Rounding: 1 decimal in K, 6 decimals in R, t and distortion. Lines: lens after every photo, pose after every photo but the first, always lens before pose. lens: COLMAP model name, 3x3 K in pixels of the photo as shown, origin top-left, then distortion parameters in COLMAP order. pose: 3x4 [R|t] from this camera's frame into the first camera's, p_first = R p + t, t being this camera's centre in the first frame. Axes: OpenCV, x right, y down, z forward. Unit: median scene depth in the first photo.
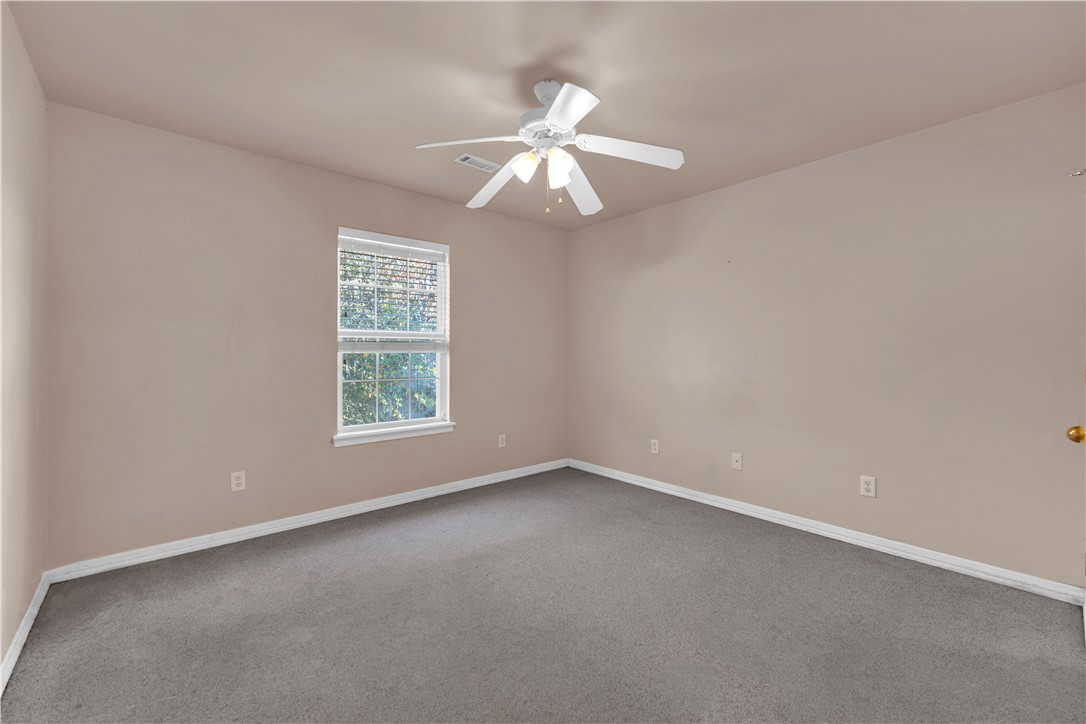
lens RADIAL K [[438.8, 0, 527.9], [0, 438.8, 354.7], [0, 0, 1]] dist [0.005836, -0.000716]
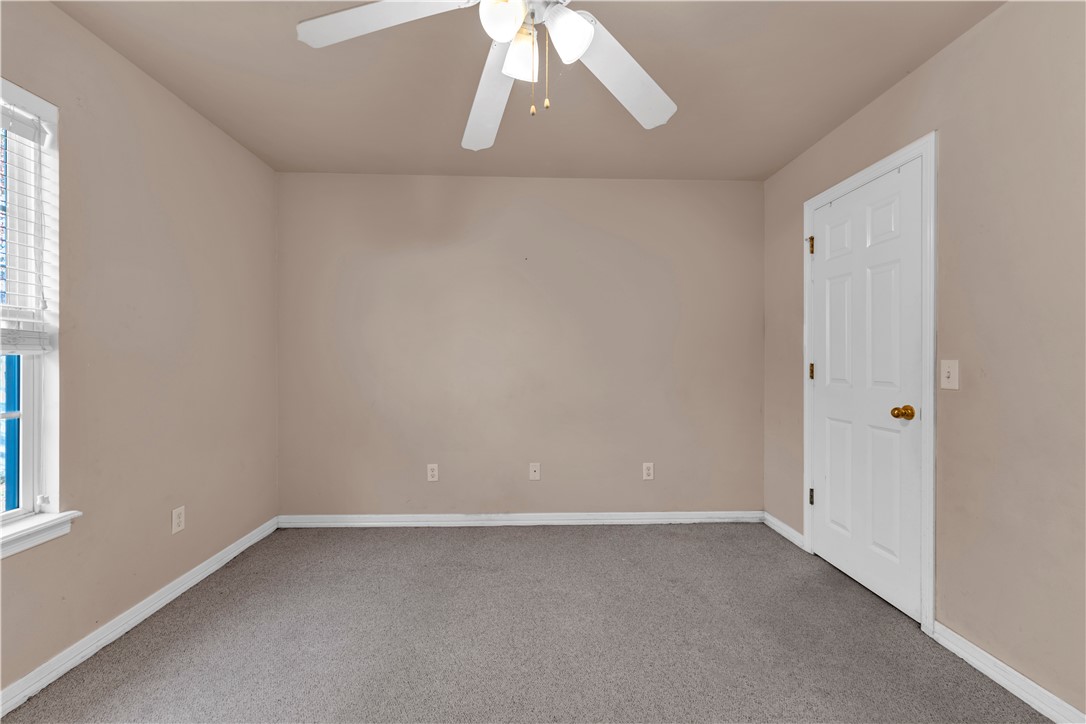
lens RADIAL K [[438.8, 0, 543.3], [0, 438.8, 359.5], [0, 0, 1]] dist [0.005836, -0.000716]
pose [[0.619059, -0.001147, 0.785343, -0.229347], [-0.000743, 0.999998, 0.002046, -0.000527], [-0.785344, -0.001850, 0.619057, 0.357586]]
